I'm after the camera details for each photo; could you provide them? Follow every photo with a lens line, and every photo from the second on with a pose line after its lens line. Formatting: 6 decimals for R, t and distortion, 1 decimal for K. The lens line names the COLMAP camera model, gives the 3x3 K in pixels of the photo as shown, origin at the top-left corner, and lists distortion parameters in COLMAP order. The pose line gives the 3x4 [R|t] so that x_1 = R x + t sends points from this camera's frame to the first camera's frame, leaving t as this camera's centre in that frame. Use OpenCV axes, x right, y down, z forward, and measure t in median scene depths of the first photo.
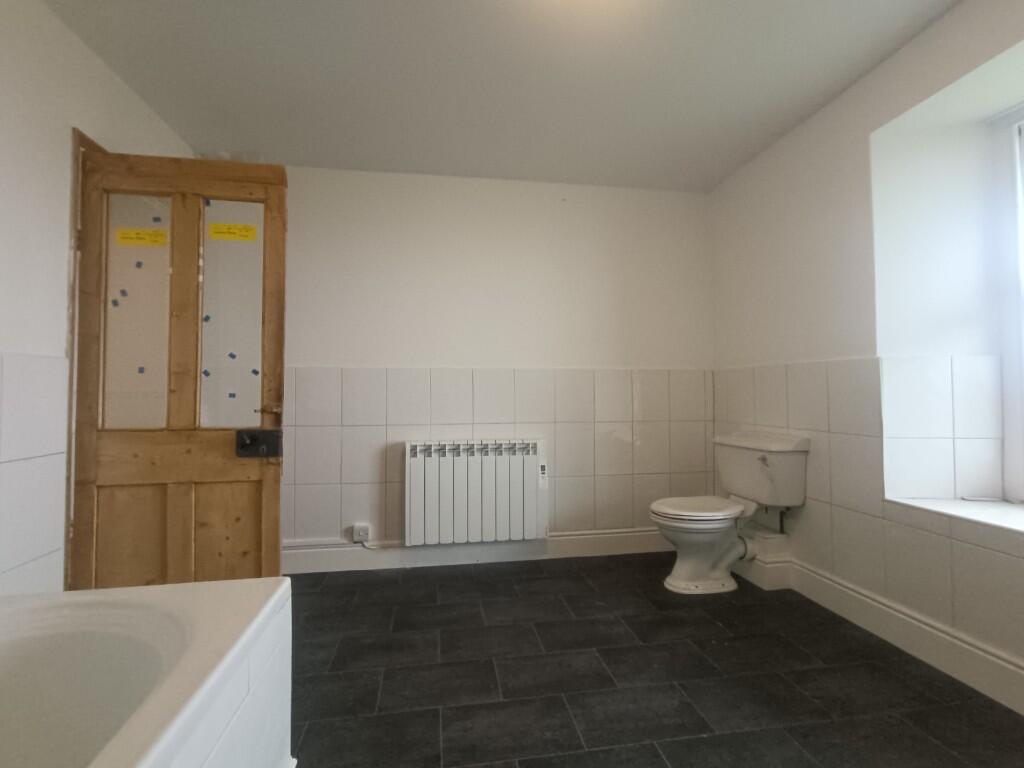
lens RADIAL K [[468.9, 0, 512.0], [0, 468.9, 384.0], [0, 0, 1]] dist [-0.001748, 0.000837]
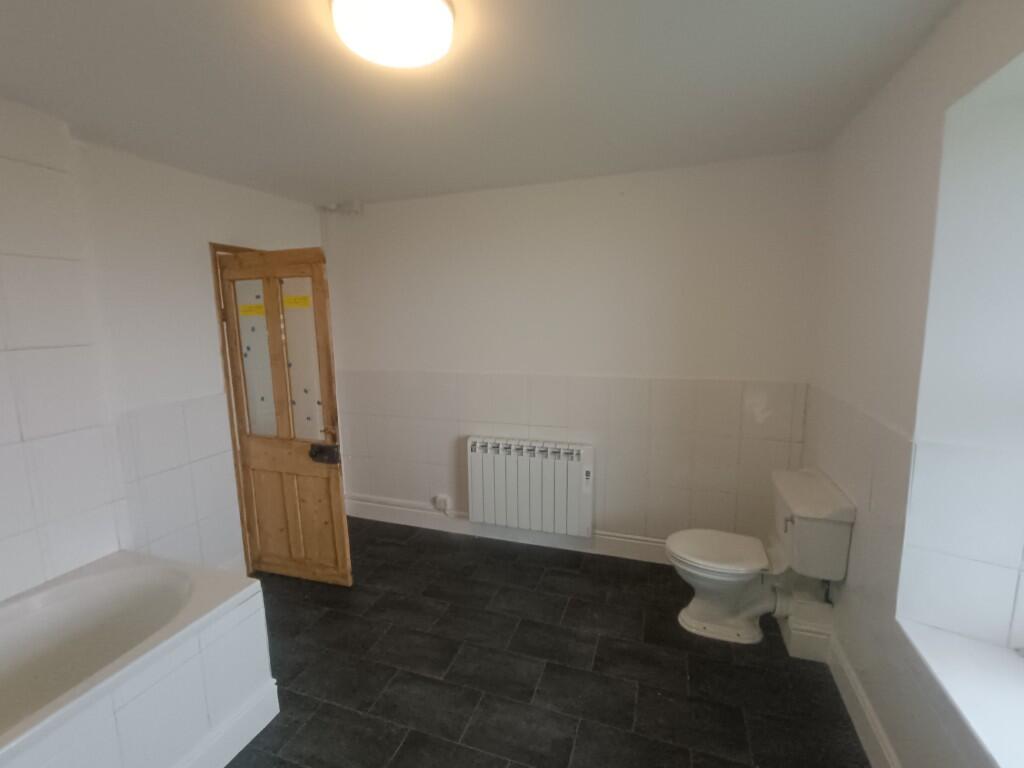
lens RADIAL K [[472.9, 0, 512.0], [0, 472.9, 384.0], [0, 0, 1]] dist [-0.001661, 0.000100]
pose [[0.875668, 0.061975, -0.478920, 0.622940], [0.027228, 0.983817, 0.177096, -0.314609], [0.482145, -0.168117, 0.859810, 0.077701]]
